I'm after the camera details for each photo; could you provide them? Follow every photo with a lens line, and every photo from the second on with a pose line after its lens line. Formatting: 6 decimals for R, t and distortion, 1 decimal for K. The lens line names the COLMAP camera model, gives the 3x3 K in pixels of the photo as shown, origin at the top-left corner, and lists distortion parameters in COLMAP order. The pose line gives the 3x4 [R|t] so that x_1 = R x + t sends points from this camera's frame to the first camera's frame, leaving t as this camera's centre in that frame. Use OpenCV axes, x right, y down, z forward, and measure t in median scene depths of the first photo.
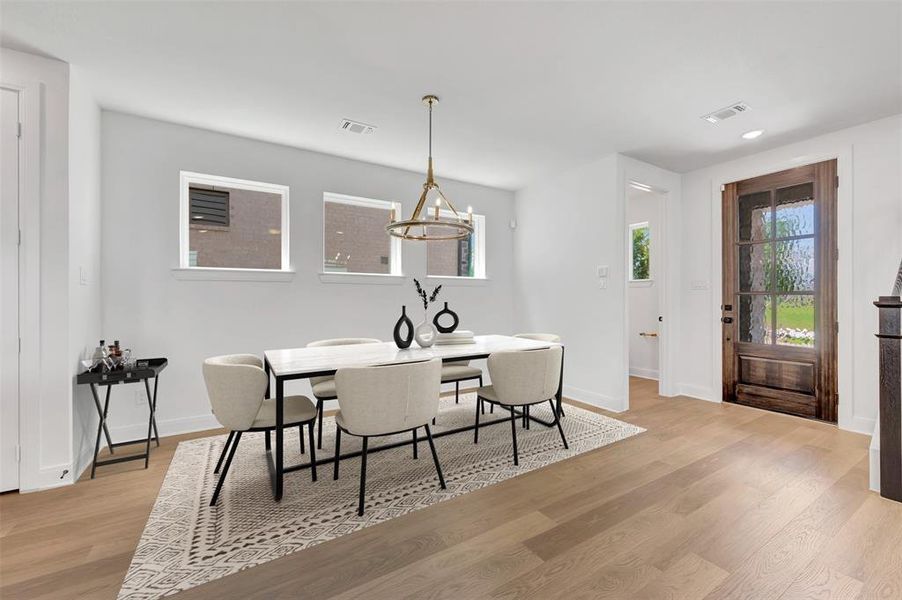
lens RADIAL K [[356.4, 0, 456.9], [0, 356.4, 299.2], [0, 0, 1]] dist [0.000105, -0.000165]
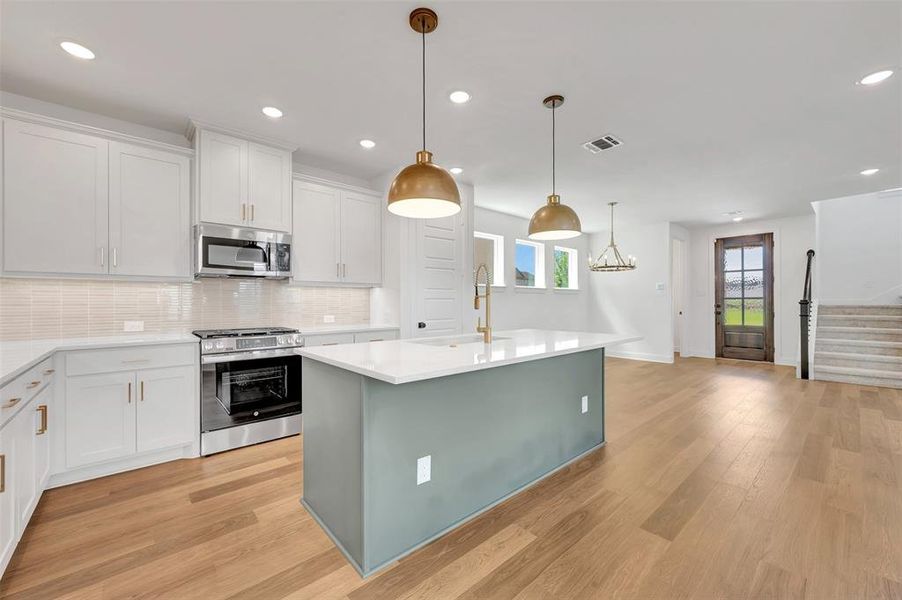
lens RADIAL K [[358.8, 0, 453.1], [0, 358.8, 304.9], [0, 0, 1]] dist [0.001370, 0.000023]
pose [[0.984483, -0.004616, 0.175421, -1.094102], [0.003896, 0.999983, 0.004449, 0.003408], [-0.175438, -0.003697, 0.984483, -0.698327]]
